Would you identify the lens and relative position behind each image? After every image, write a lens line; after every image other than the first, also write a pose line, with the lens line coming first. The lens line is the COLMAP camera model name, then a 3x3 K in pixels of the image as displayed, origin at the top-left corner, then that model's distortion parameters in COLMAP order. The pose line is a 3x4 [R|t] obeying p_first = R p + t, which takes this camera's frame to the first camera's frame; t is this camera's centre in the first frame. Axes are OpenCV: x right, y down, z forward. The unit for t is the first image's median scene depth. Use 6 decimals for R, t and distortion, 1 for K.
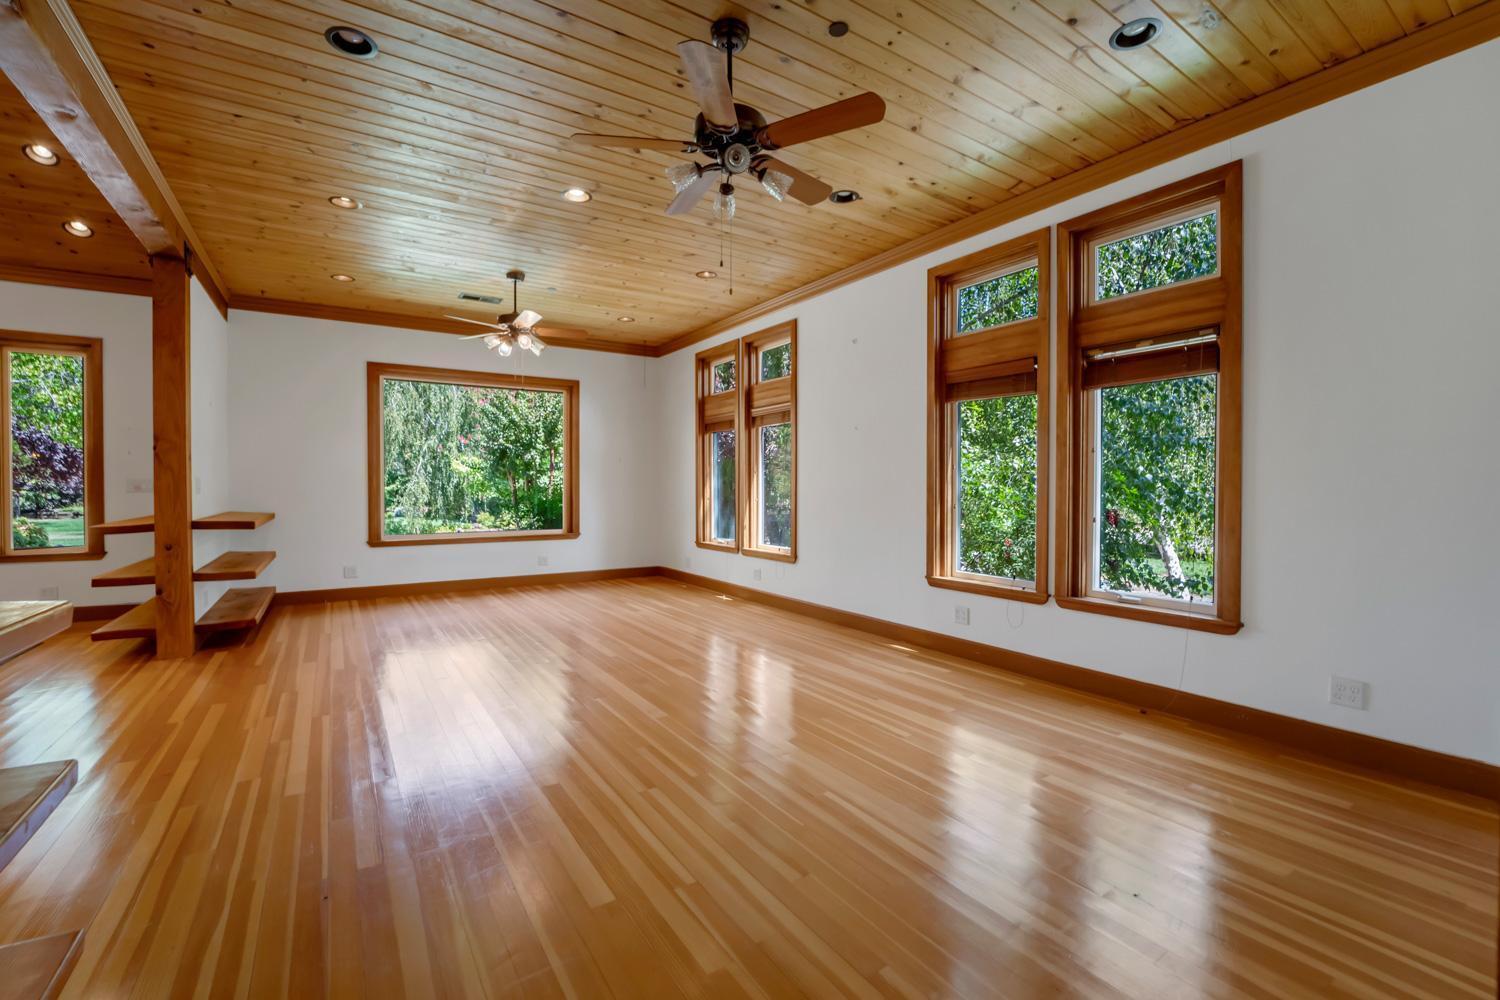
lens RADIAL K [[639.8, 0, 749.2], [0, 639.8, 494.5], [0, 0, 1]] dist [-0.019632, -0.000547]
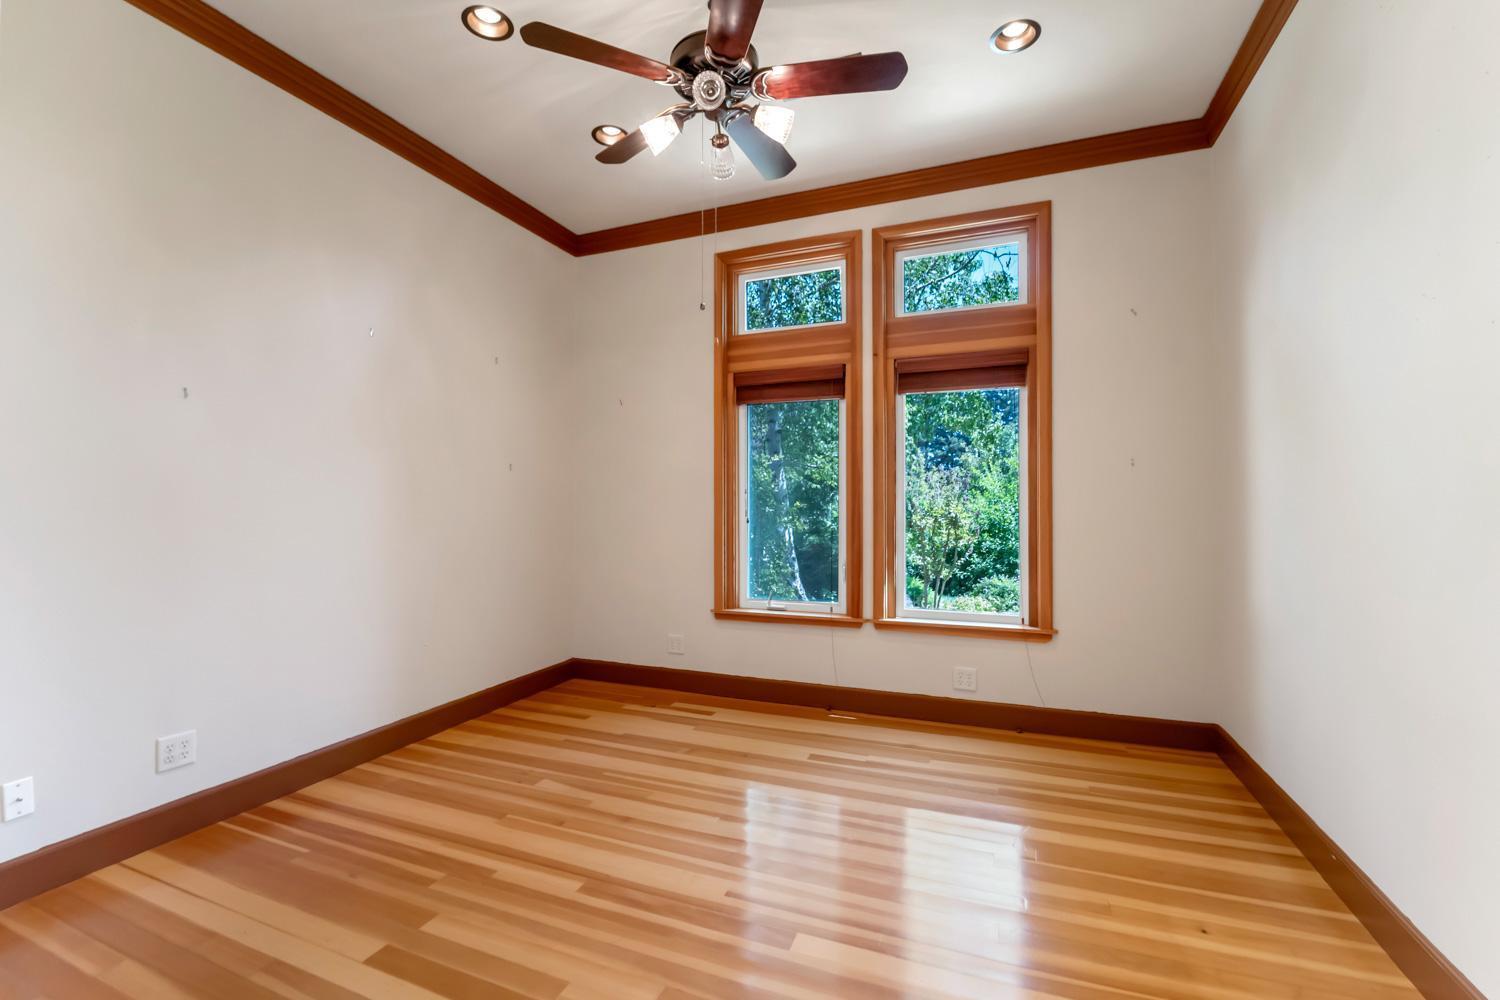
lens RADIAL K [[639.8, 0, 747.6], [0, 639.8, 505.9], [0, 0, 1]] dist [-0.019632, -0.000547]
pose [[0.814083, -0.003099, 0.580740, -0.261612], [0.008438, 0.999943, -0.006493, -0.005166], [-0.580687, 0.010186, 0.814063, 0.402459]]
